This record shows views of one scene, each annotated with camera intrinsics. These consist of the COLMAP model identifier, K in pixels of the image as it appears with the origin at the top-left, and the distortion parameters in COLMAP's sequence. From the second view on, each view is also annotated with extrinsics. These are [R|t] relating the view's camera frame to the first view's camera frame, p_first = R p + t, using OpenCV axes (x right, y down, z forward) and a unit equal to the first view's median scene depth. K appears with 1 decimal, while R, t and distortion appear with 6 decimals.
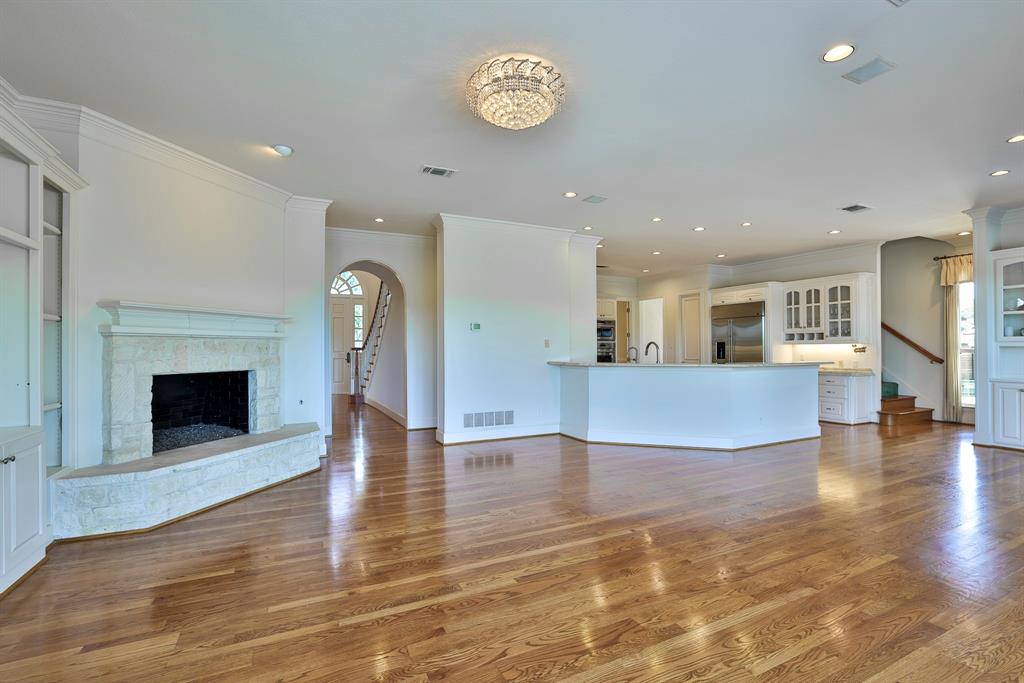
lens RADIAL K [[475.5, 0, 512.0], [0, 475.5, 341.5], [0, 0, 1]] dist [-0.002533, -0.000472]
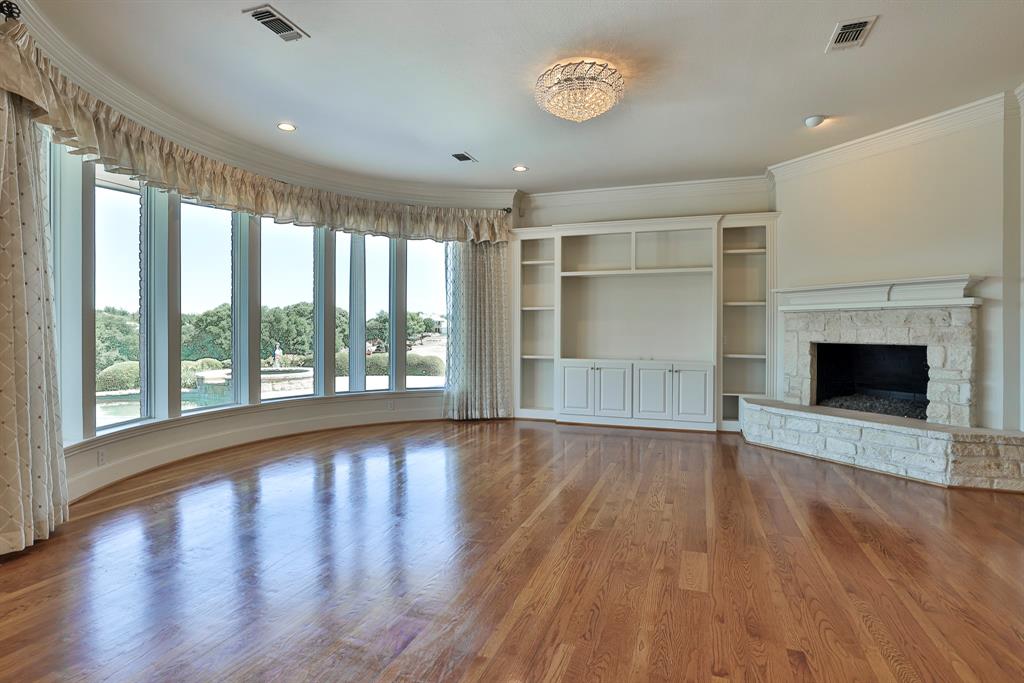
lens RADIAL K [[507.2, 0, 512.0], [0, 507.2, 341.5], [0, 0, 1]] dist [-0.002158, -0.000320]
pose [[-0.709901, 0.007513, -0.704261, 0.648451], [0.003847, 0.999970, 0.006790, 0.046992], [0.704291, 0.002111, -0.709909, 1.180197]]
